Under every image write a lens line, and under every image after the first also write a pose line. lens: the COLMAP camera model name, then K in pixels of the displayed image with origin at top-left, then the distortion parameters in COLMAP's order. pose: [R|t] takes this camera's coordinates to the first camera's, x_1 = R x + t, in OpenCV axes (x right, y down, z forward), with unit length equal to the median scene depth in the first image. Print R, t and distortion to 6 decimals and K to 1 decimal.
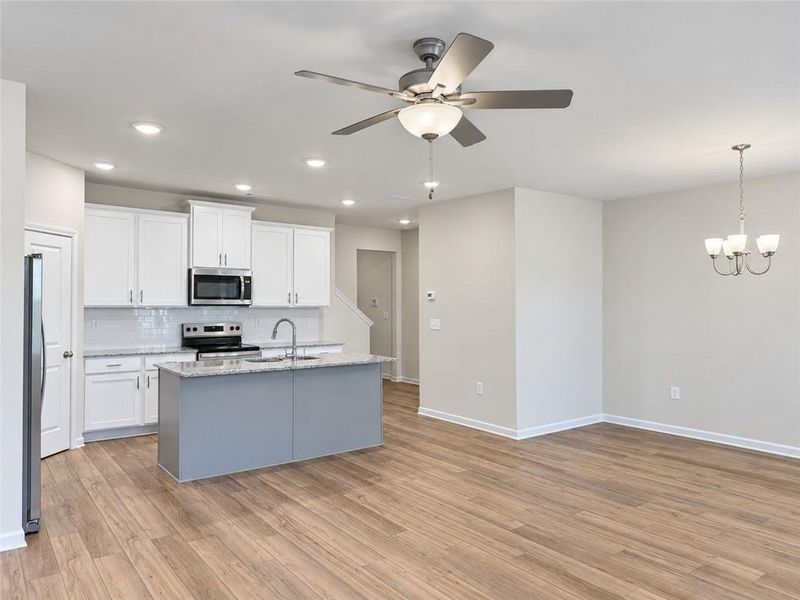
lens RADIAL K [[537.3, 0, 400.0], [0, 537.3, 300.0], [0, 0, 1]] dist [0.007067, 0.000984]
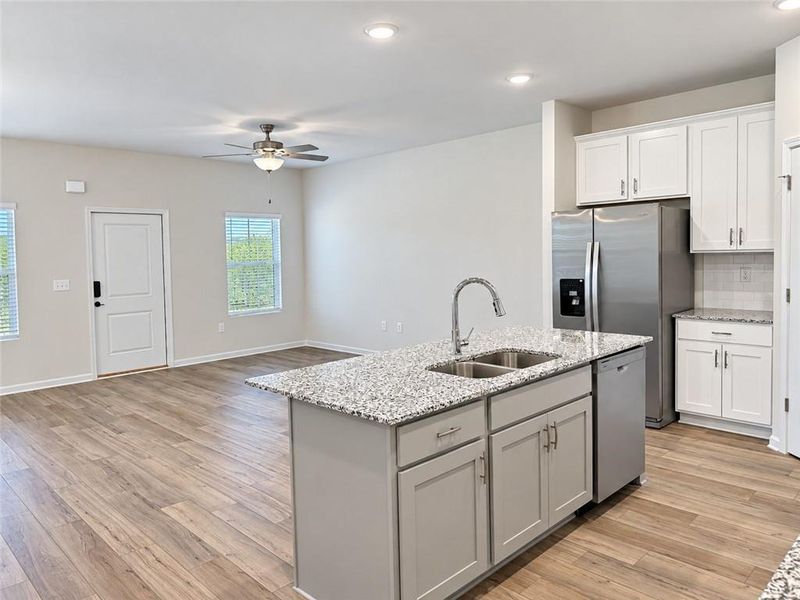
lens RADIAL K [[537.3, 0, 400.0], [0, 537.3, 300.0], [0, 0, 1]] dist [0.007067, 0.000984]
pose [[-0.987911, 0.006573, -0.154886, -0.052584], [0.000513, 0.999234, 0.039131, 0.034432], [0.155024, 0.038578, -0.987157, 1.446516]]
